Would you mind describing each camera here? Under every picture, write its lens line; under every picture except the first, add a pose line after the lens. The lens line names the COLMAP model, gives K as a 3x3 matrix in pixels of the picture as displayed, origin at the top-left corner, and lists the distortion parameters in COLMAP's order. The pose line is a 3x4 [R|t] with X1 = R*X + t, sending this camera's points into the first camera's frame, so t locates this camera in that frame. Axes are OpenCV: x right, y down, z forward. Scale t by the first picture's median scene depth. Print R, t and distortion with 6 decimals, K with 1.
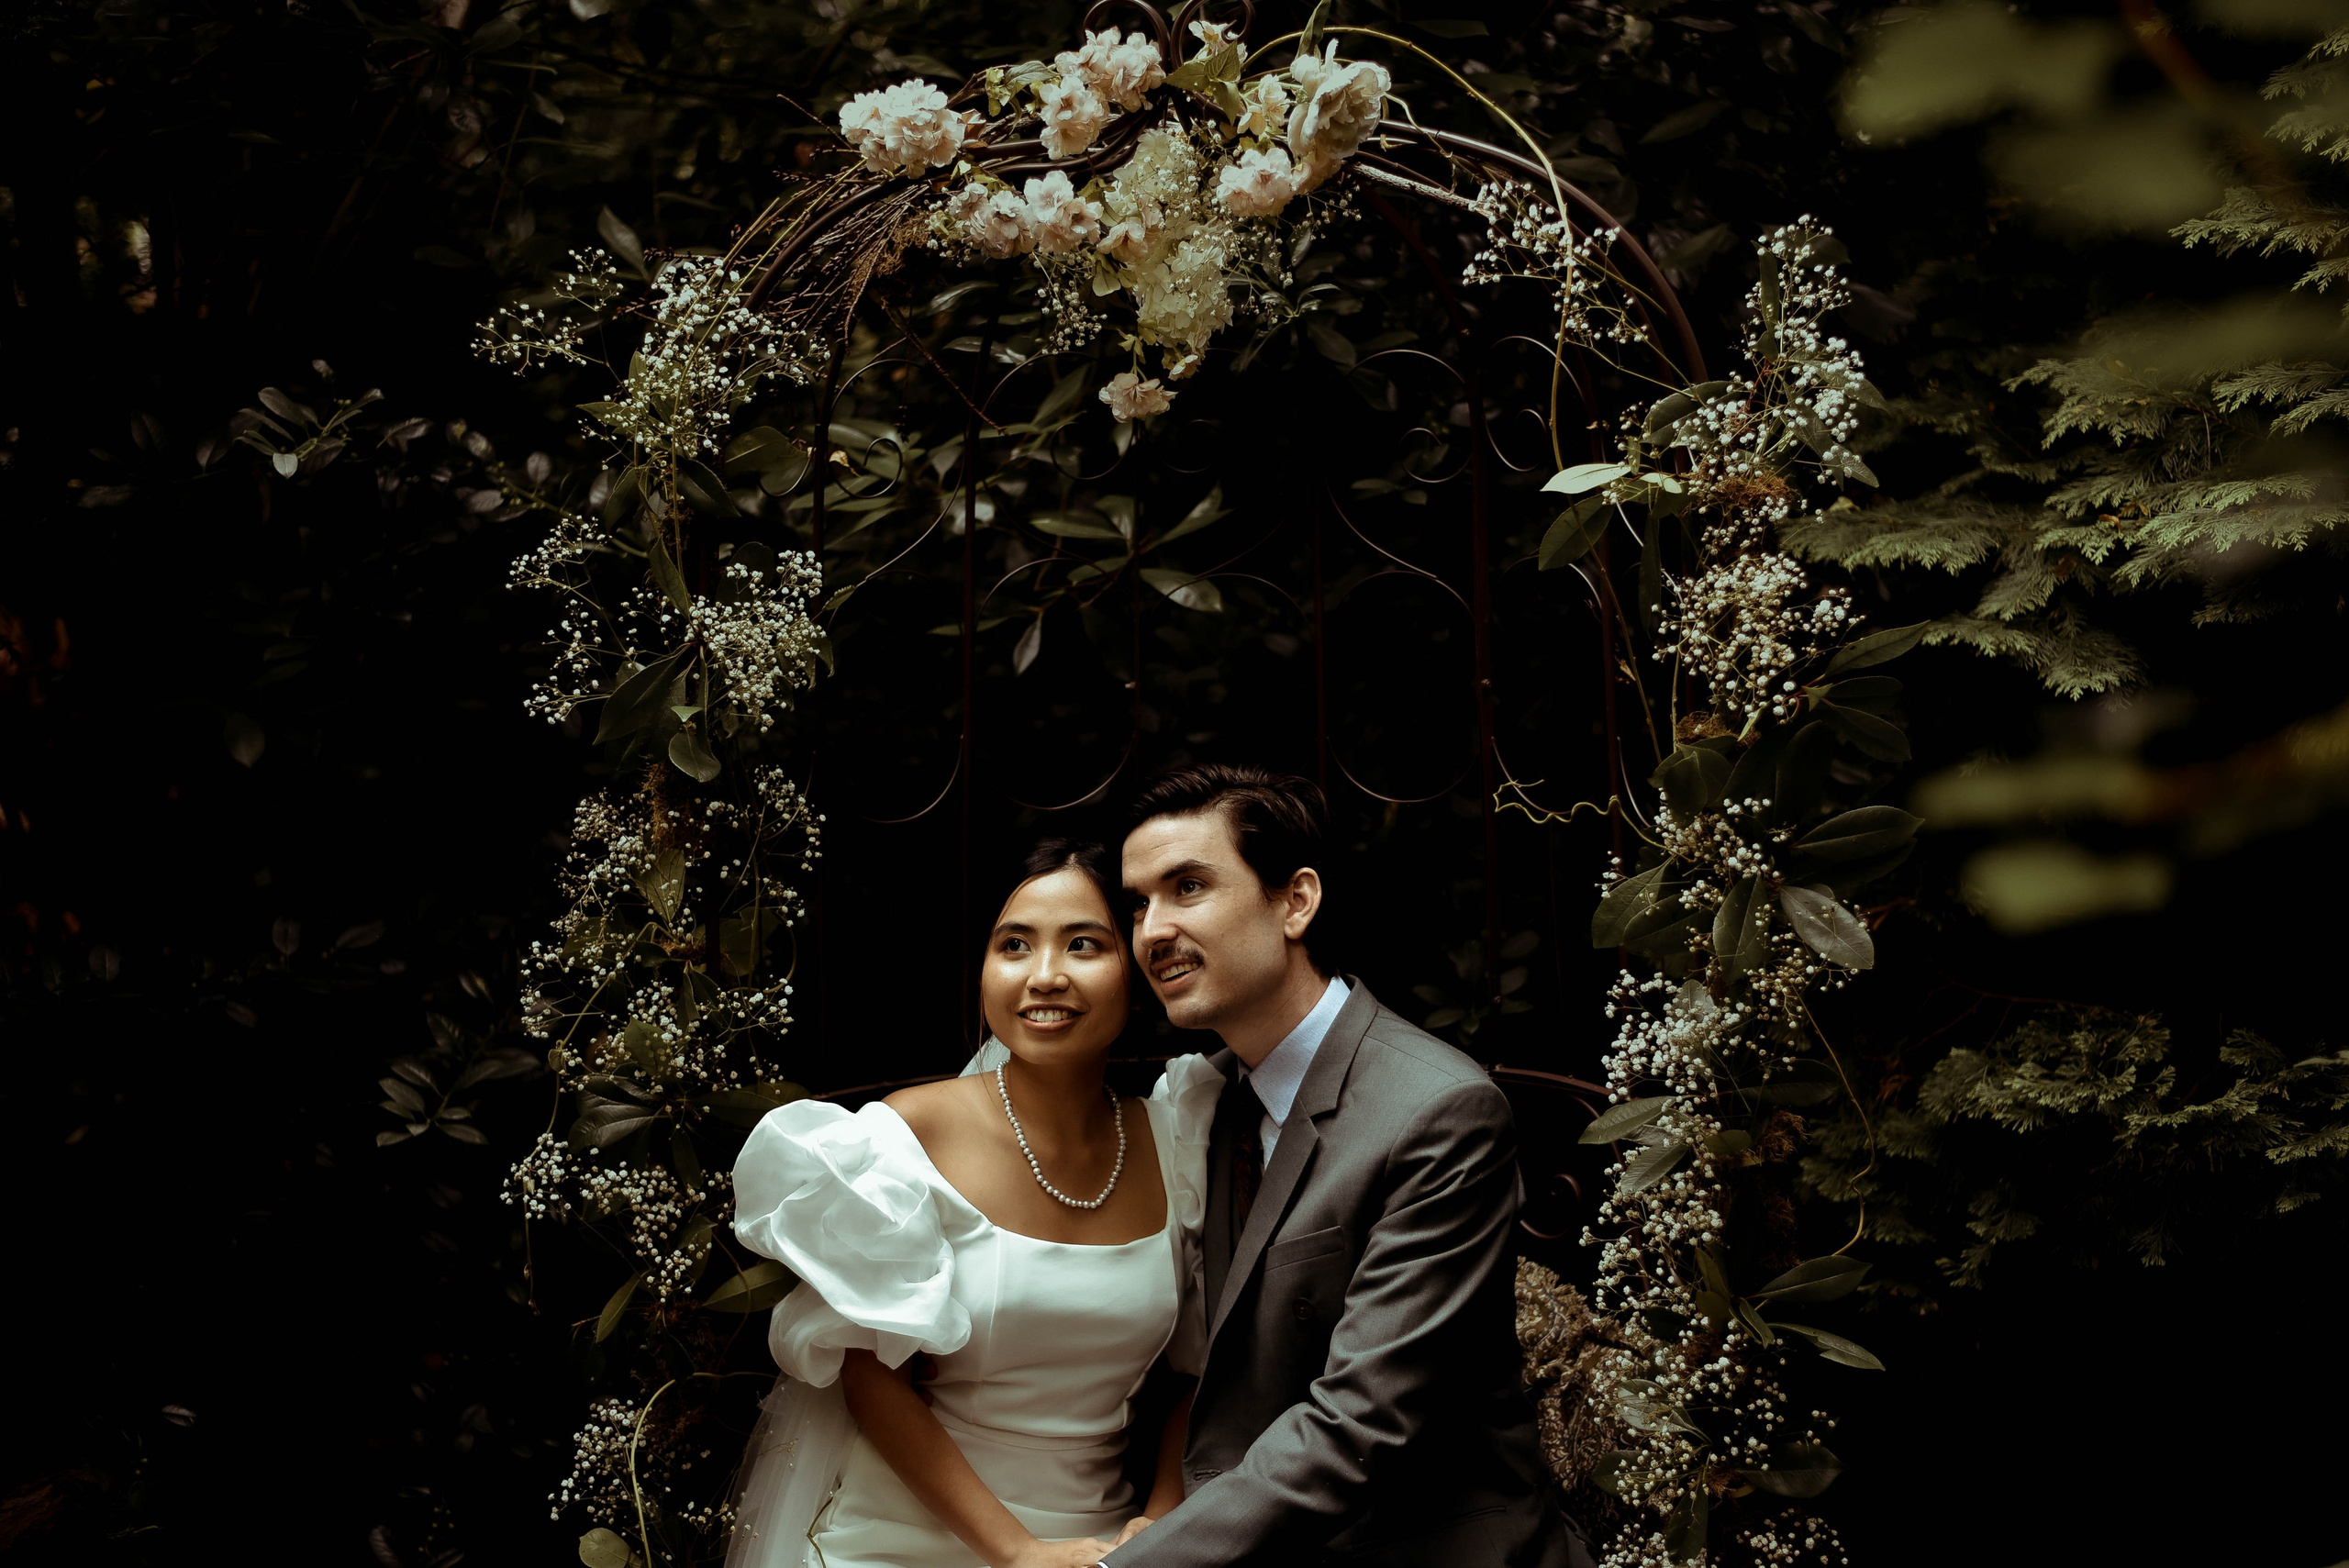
lens RADIAL K [[3454.1, 0, 1174.5], [0, 3454.1, 784.0], [0, 0, 1]] dist [-0.011254, 0.011914]
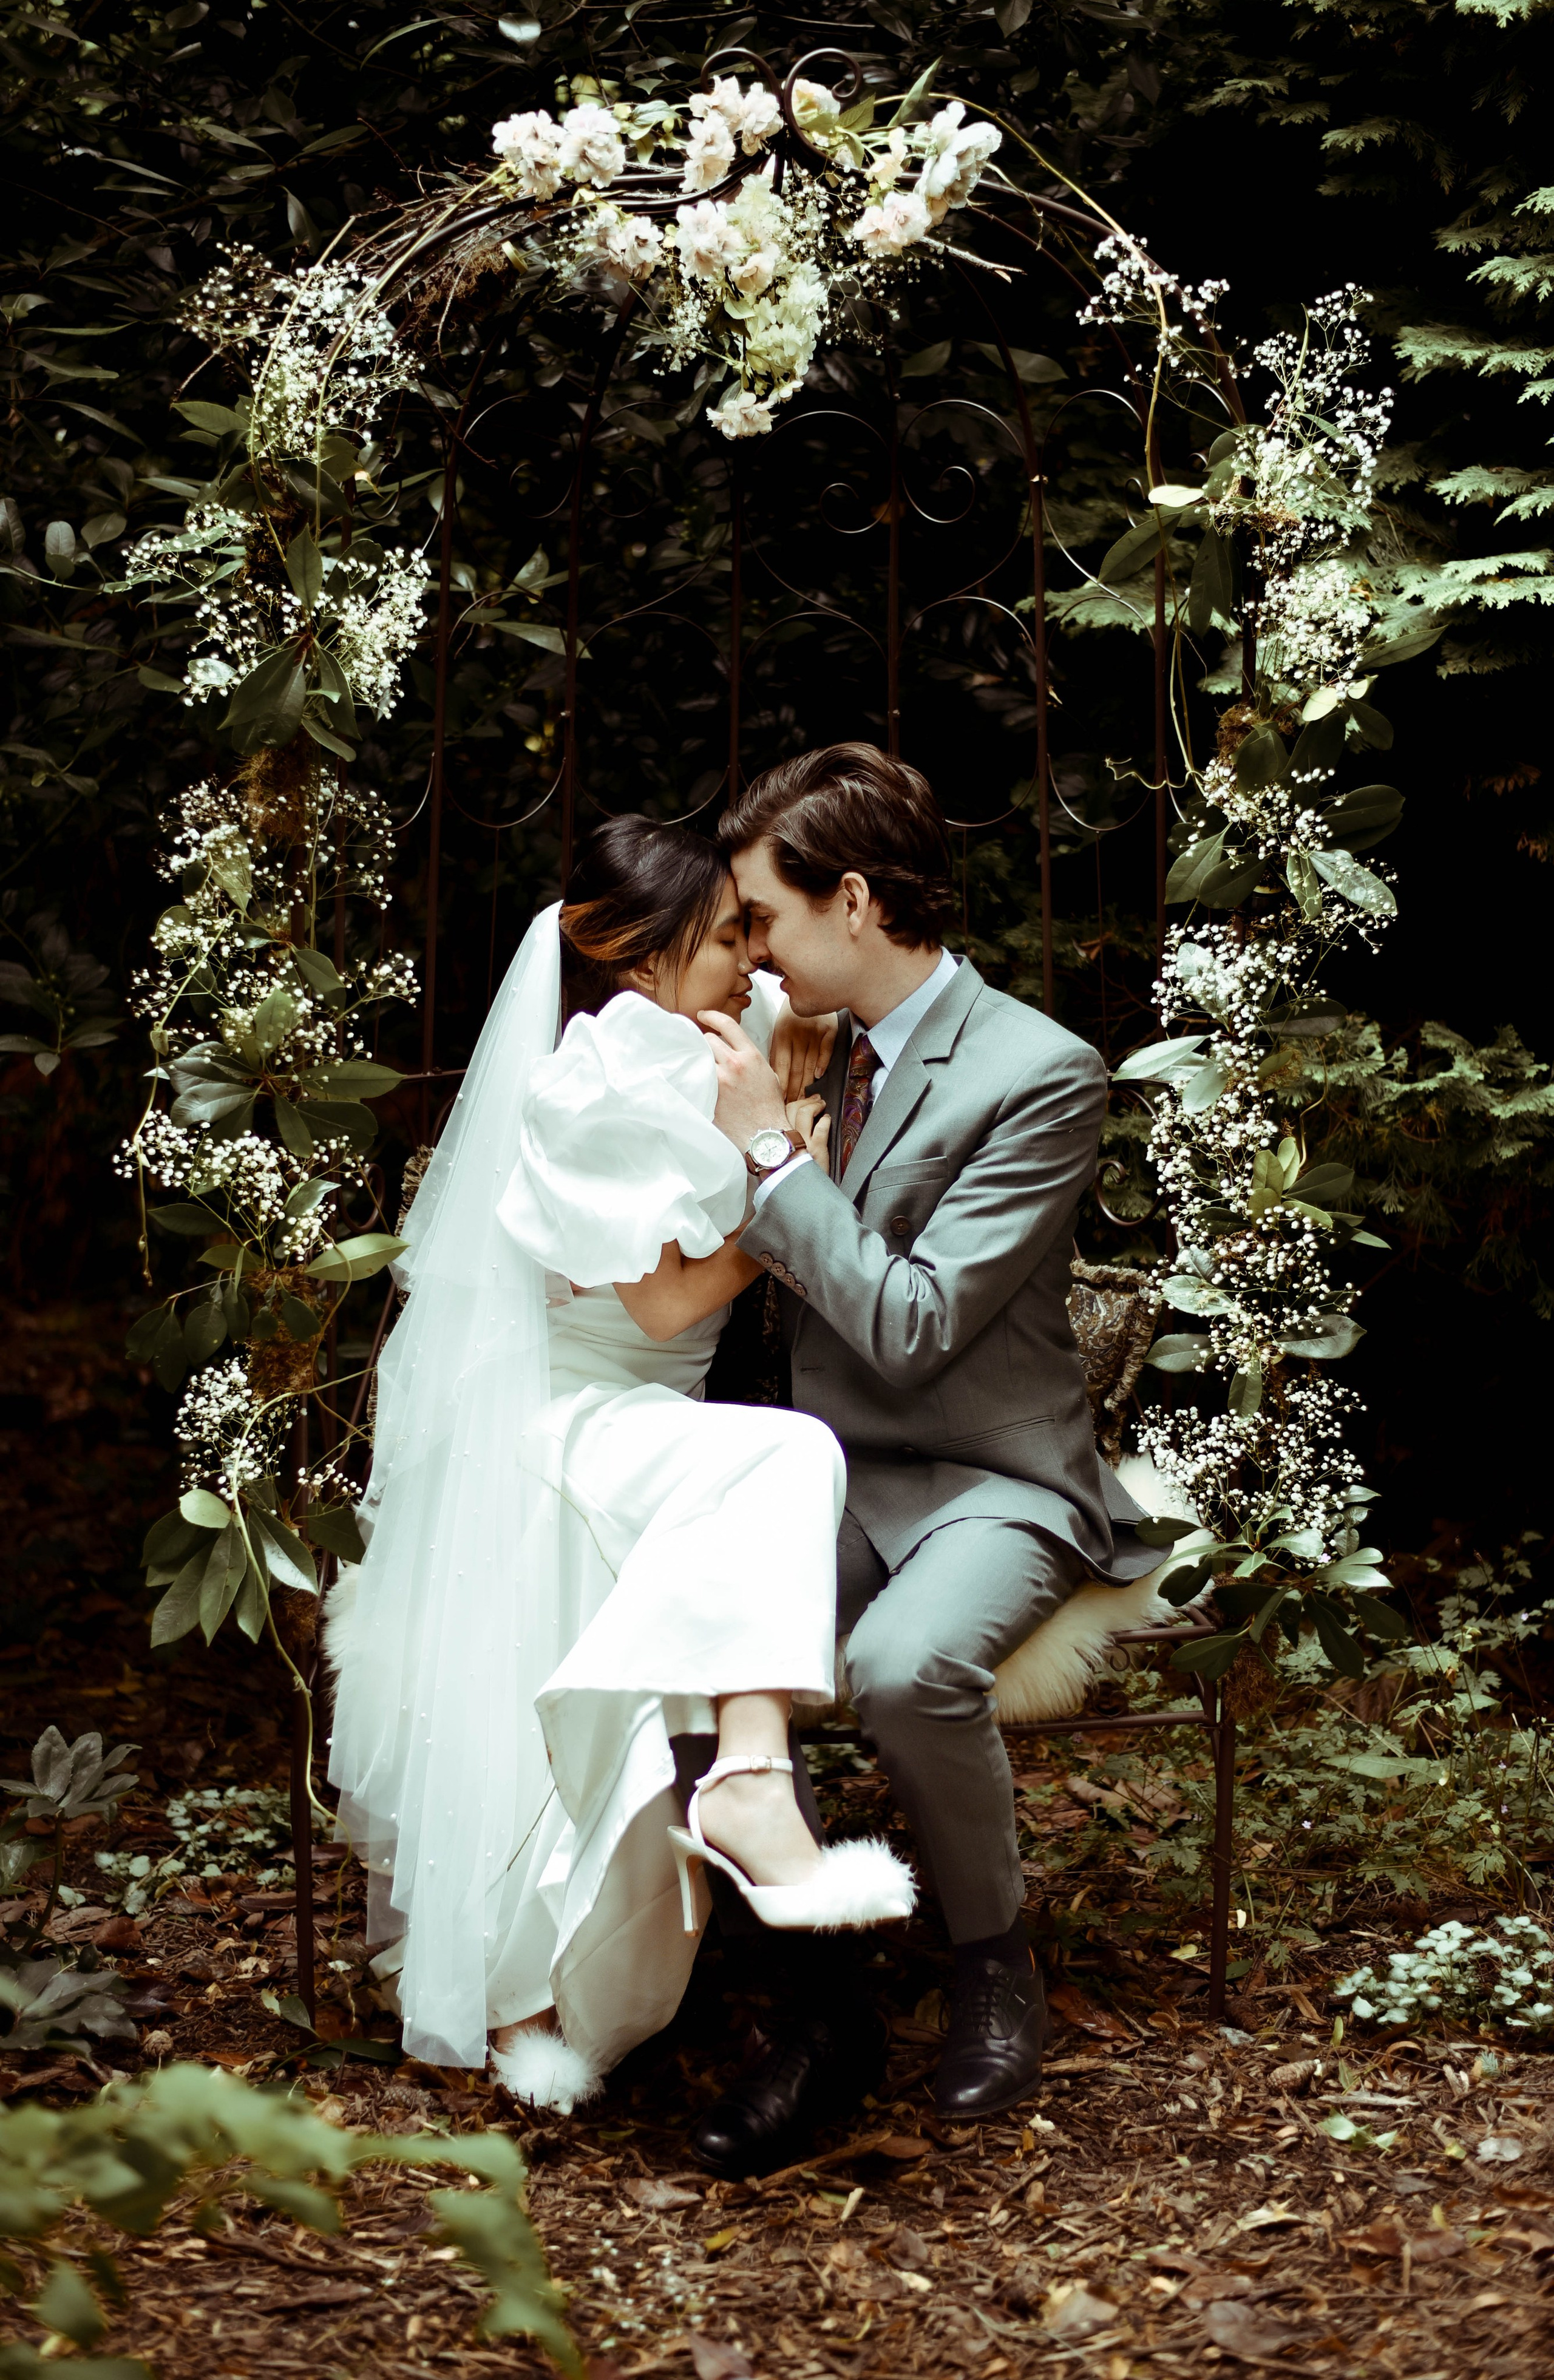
lens RADIAL K [[3475.3, 0, 774.6], [0, 3475.3, 1180.4], [0, 0, 1]] dist [-0.000818, 0.021187]
pose [[0.912458, -0.026429, 0.408316, -0.465385], [0.015625, 0.999435, 0.029774, 0.100063], [-0.408872, -0.020787, 0.912355, -0.026622]]
